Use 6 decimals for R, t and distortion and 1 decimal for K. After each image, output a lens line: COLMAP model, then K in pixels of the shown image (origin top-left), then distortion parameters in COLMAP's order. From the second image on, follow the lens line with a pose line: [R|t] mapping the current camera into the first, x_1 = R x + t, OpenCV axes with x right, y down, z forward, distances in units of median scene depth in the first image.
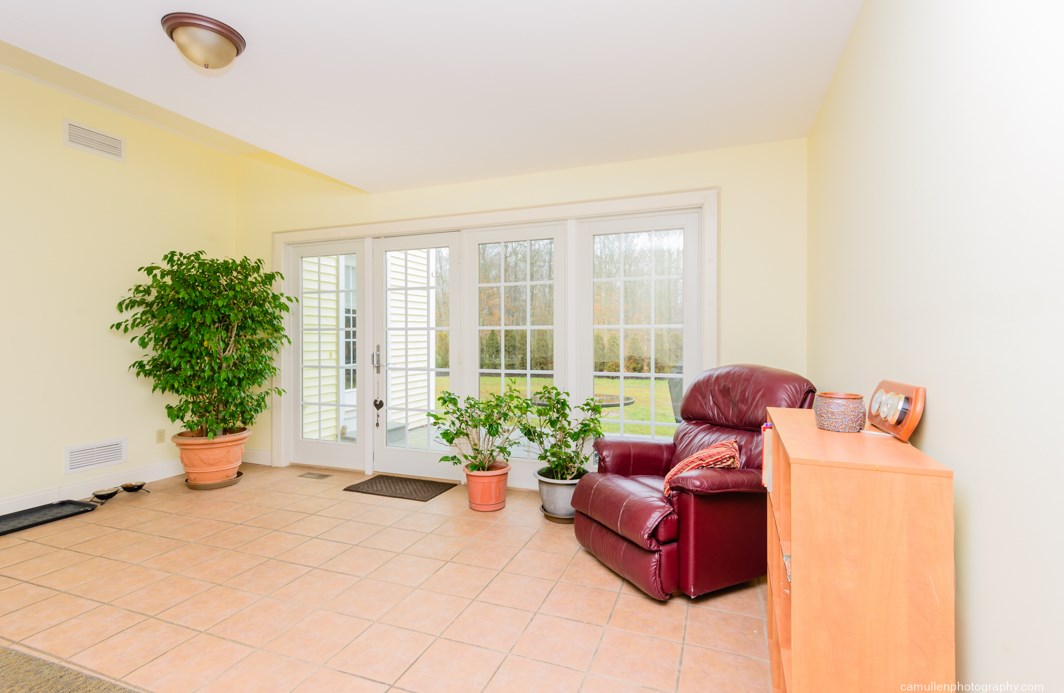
lens RADIAL K [[509.9, 0, 531.0], [0, 509.9, 332.5], [0, 0, 1]] dist [-0.002579, -0.000283]
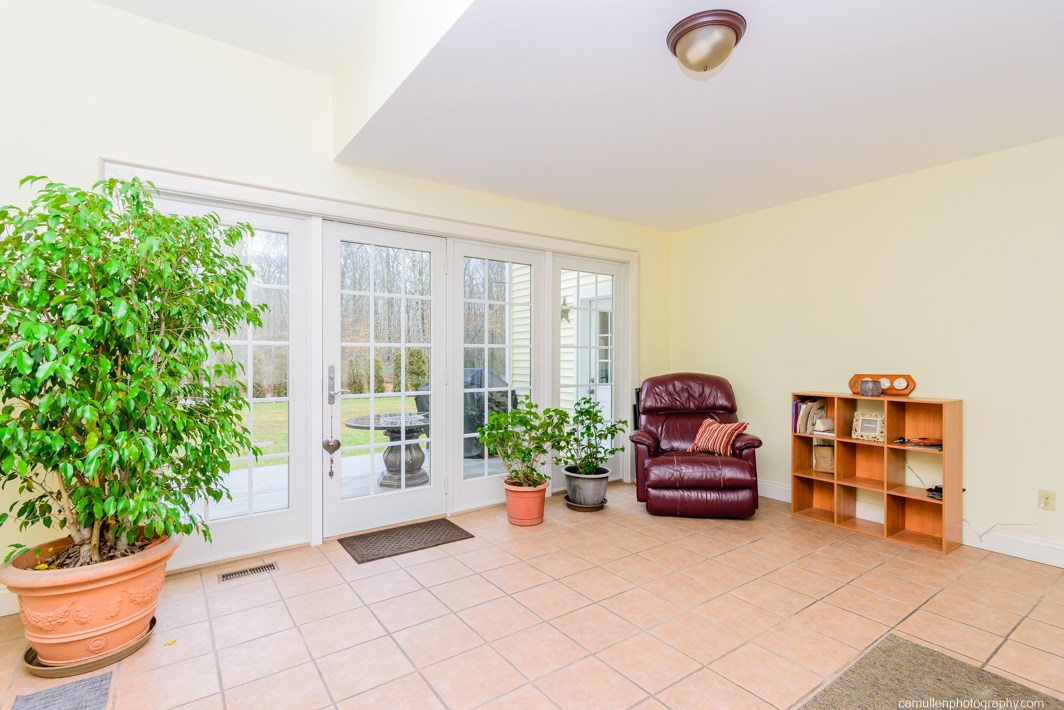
lens RADIAL K [[507.0, 0, 532.0], [0, 507.0, 355.0], [0, 0, 1]] dist [0.016737, 0.000166]
pose [[0.546997, 0.000239, 0.837135, -0.853177], [-0.012708, 0.999887, 0.008018, -0.001946], [-0.837038, -0.015024, 0.546938, 0.394091]]
